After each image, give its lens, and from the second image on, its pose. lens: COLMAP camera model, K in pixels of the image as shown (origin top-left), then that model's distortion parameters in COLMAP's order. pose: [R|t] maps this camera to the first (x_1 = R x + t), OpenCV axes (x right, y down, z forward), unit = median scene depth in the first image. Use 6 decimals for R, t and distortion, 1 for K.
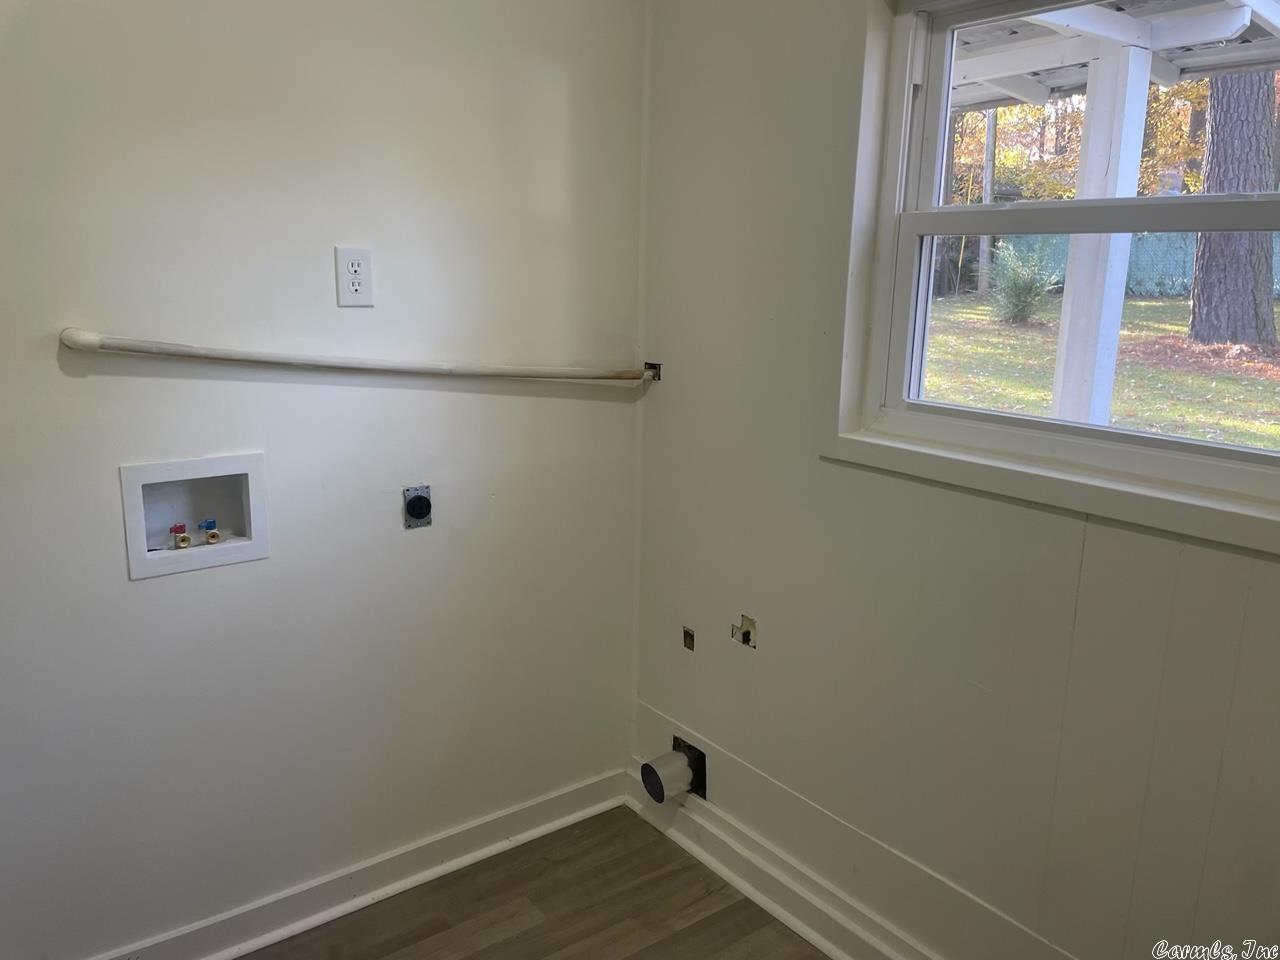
lens RADIAL K [[978.0, 0, 636.9], [0, 978.0, 473.3], [0, 0, 1]] dist [0.103703, -0.139633]
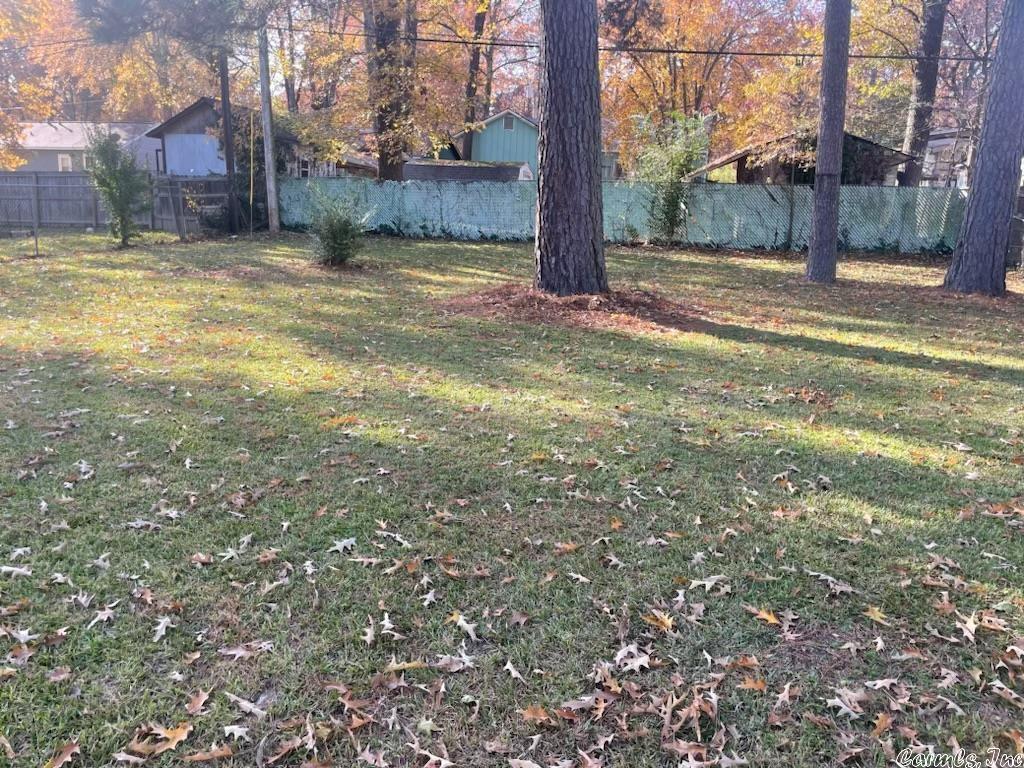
lens RADIAL K [[782.4, 0, 509.5], [0, 782.4, 378.6], [0, 0, 1]] dist [0.103703, -0.139633]
pose [[0.783197, -0.106013, 0.612669, 0.037841], [0.099413, 0.994032, 0.044918, -0.084461], [-0.613775, 0.025727, 0.789062, 0.404435]]
